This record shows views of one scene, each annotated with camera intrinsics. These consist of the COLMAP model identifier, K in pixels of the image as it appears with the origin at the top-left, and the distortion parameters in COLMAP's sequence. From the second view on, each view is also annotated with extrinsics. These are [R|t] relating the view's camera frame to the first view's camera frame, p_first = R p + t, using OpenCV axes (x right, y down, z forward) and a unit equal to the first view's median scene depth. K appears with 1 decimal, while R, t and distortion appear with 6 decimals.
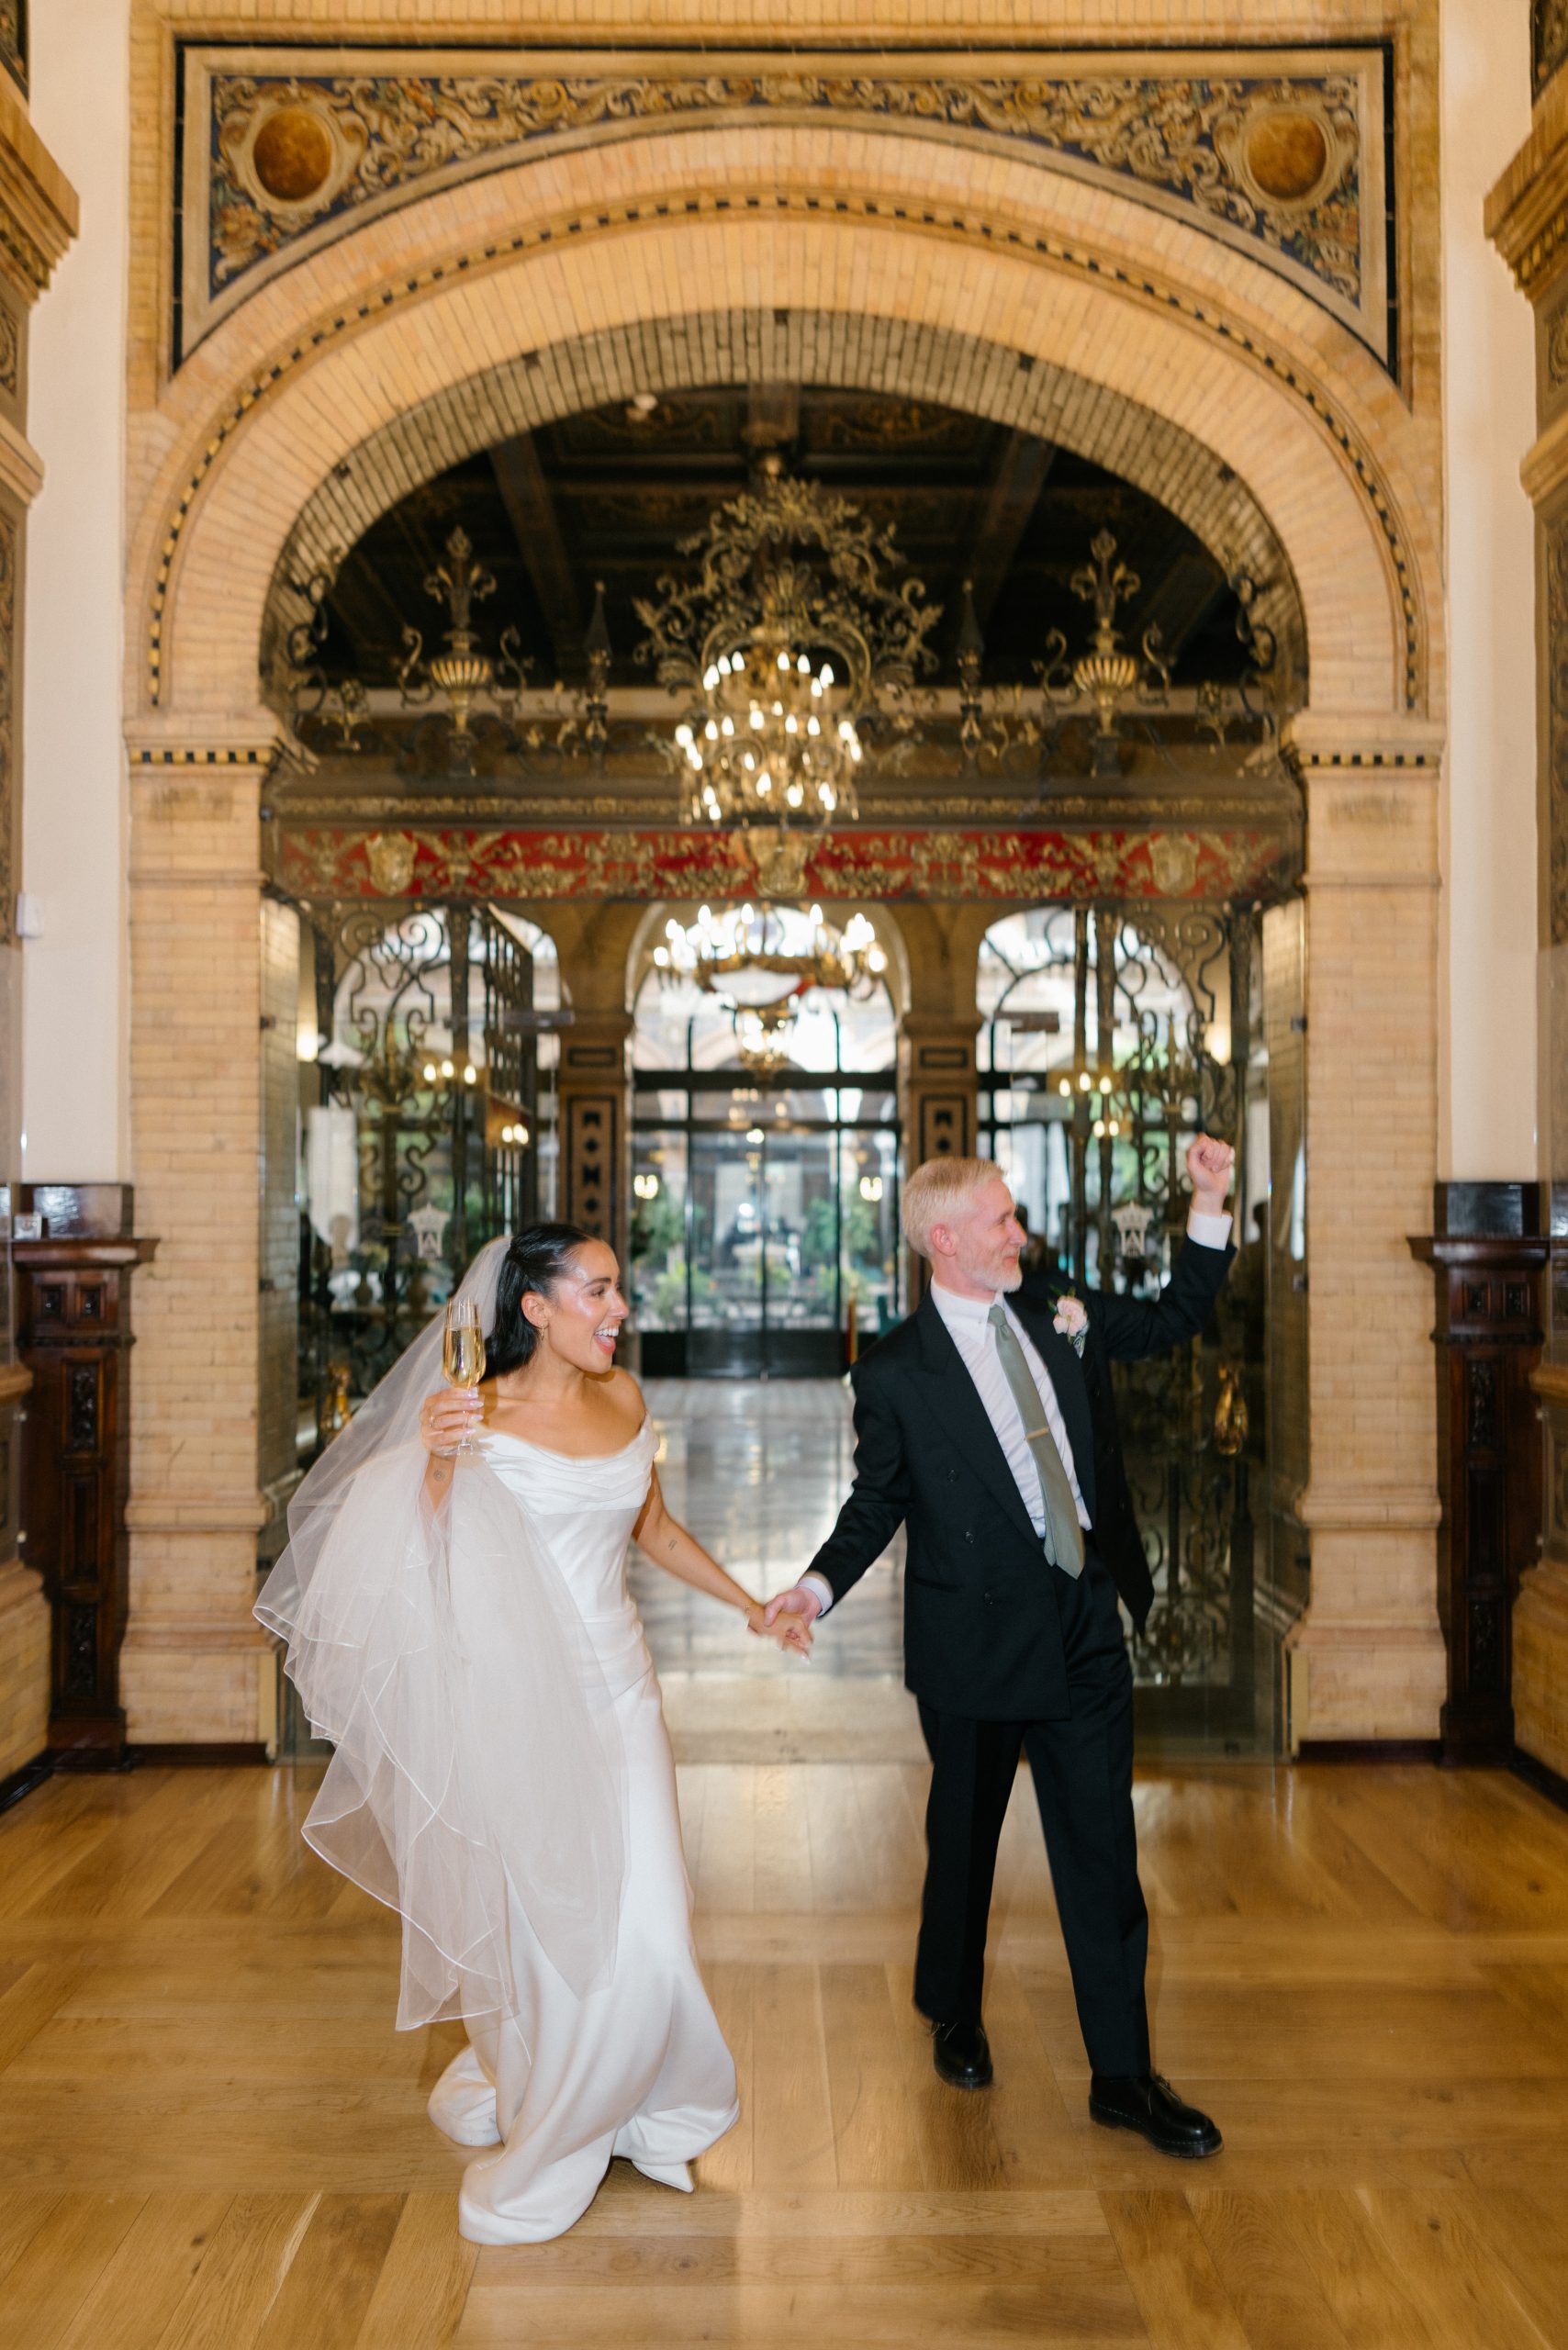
lens RADIAL K [[1829.7, 0, 784.0], [0, 1829.7, 1175.0], [0, 0, 1]] dist [-0.021851, -0.001490]
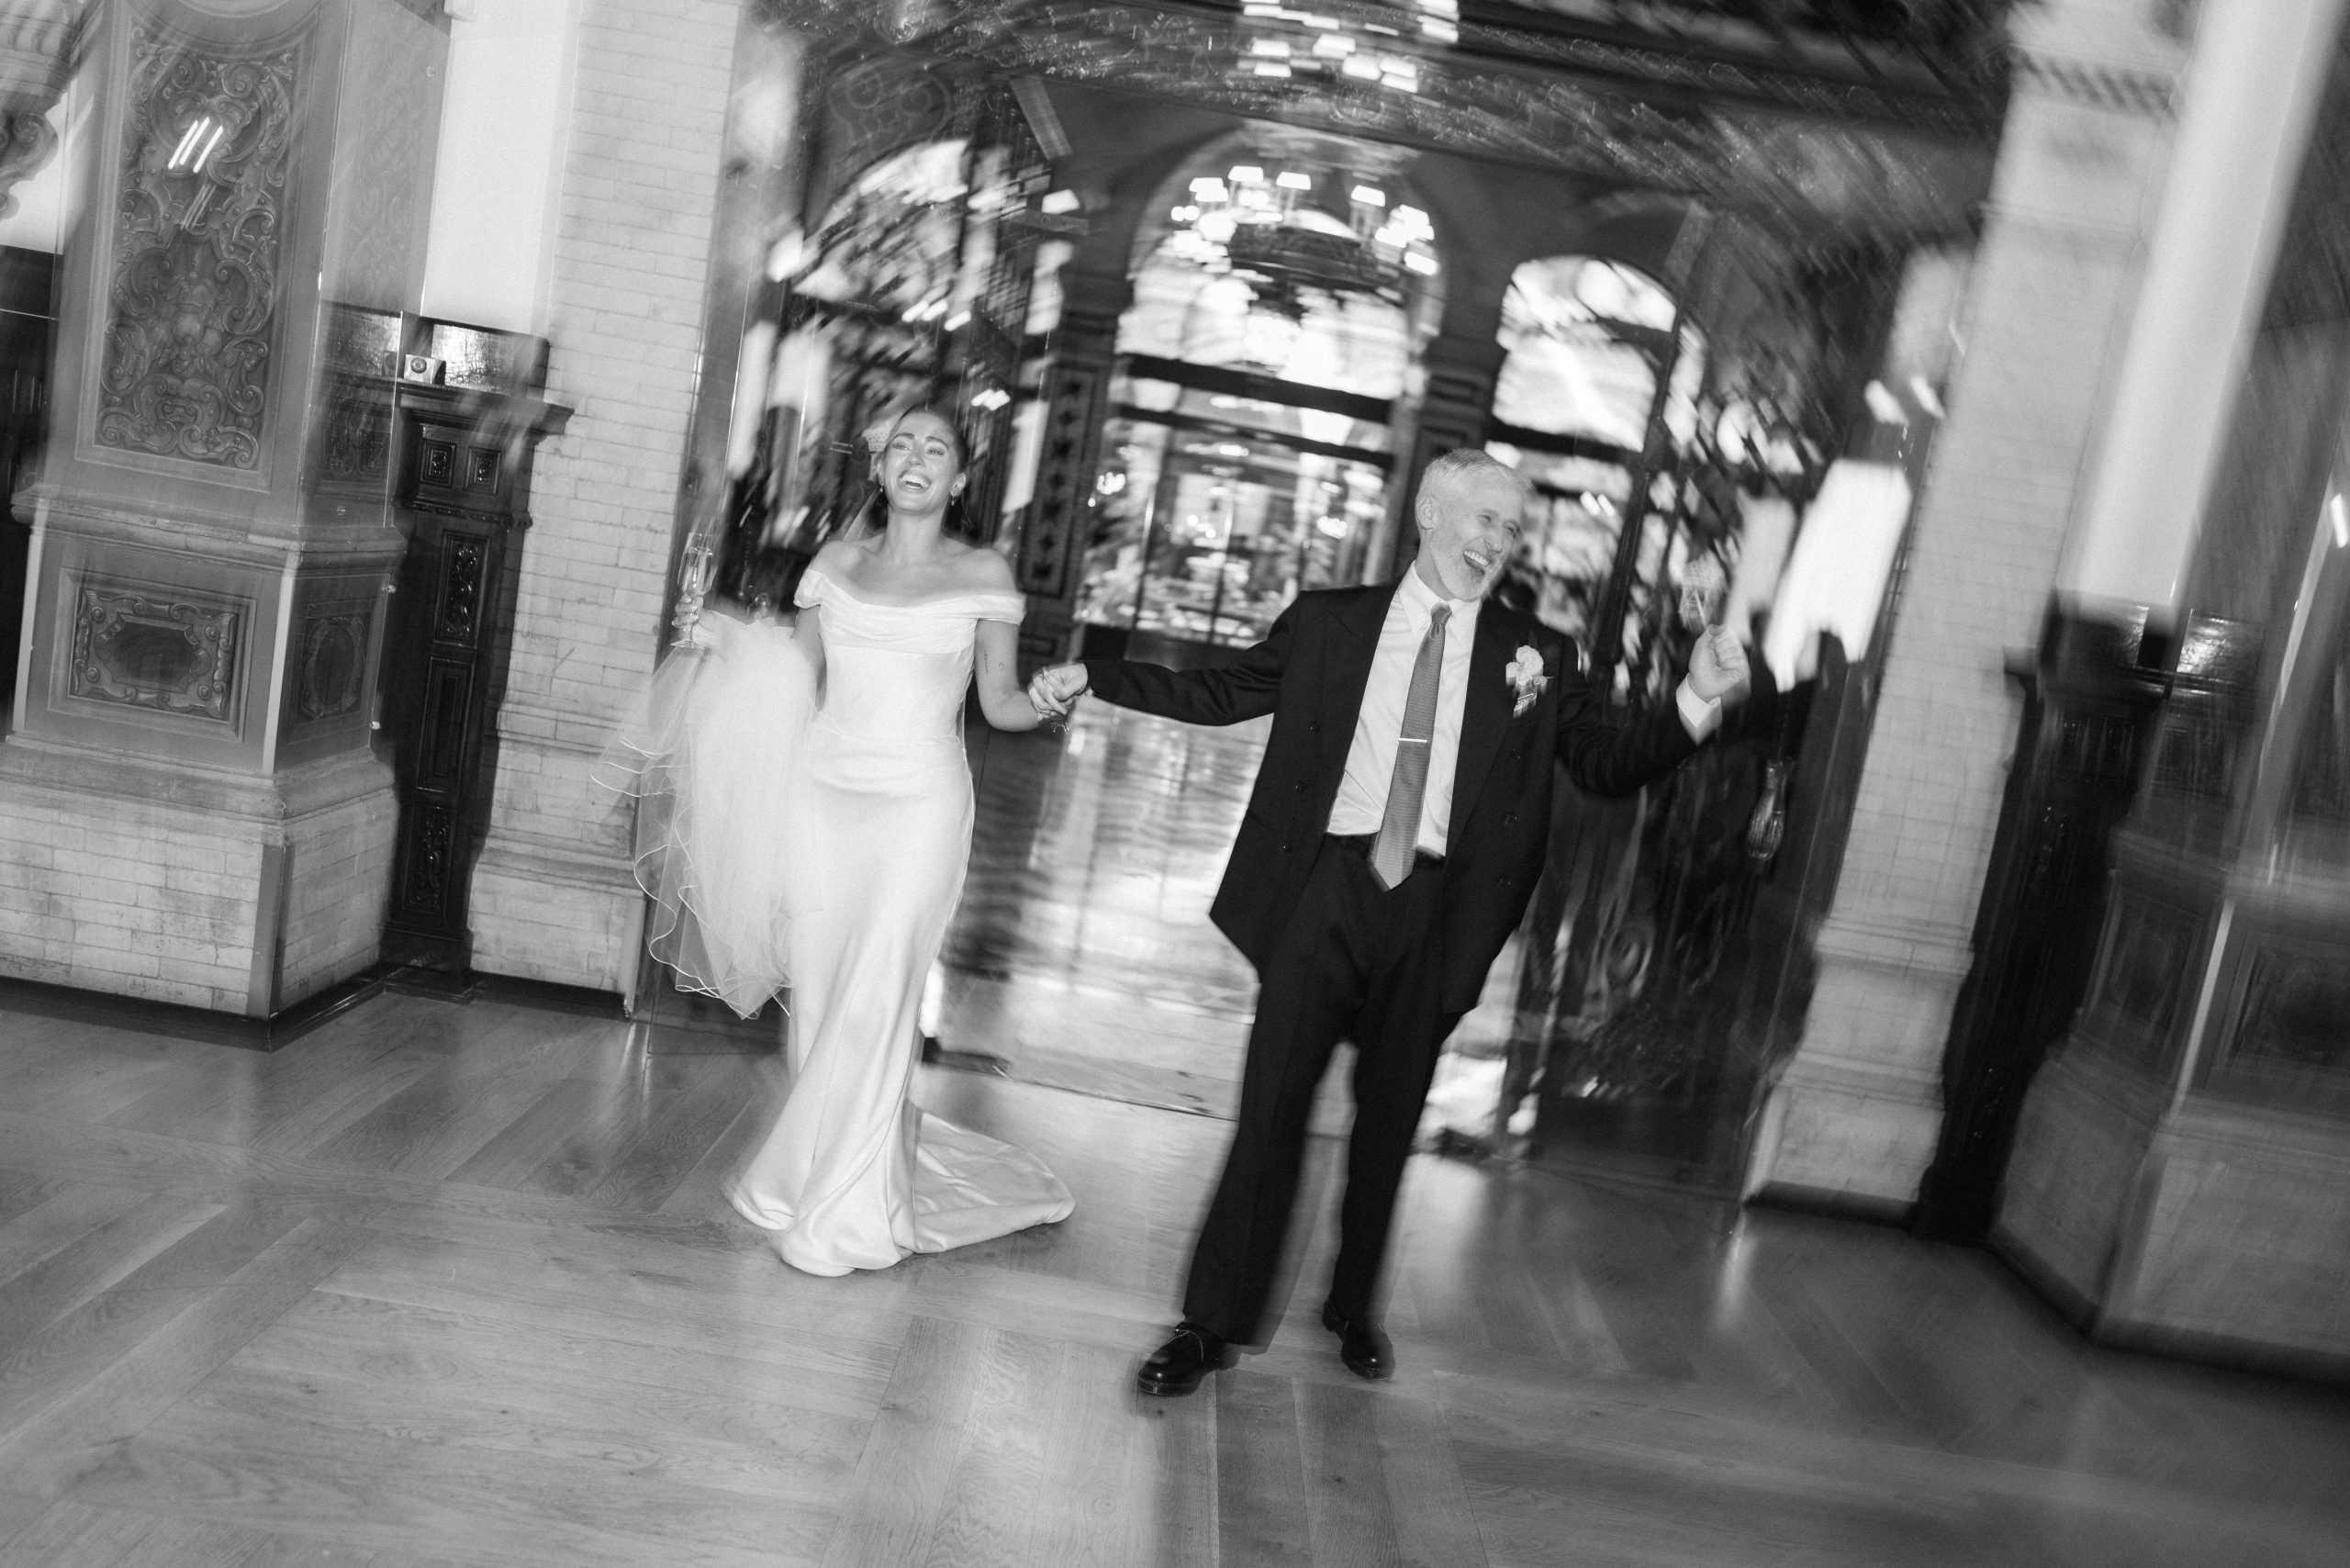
lens RADIAL K [[1749.8, 0, 1295.2], [0, 1749.8, 791.5], [0, 0, 1]] dist [-0.040223, 0.000109]
pose [[0.983563, 0.170089, 0.060605, -0.027336], [-0.177612, 0.971803, 0.155093, 0.022258], [-0.032517, -0.163308, 0.986039, 0.156791]]
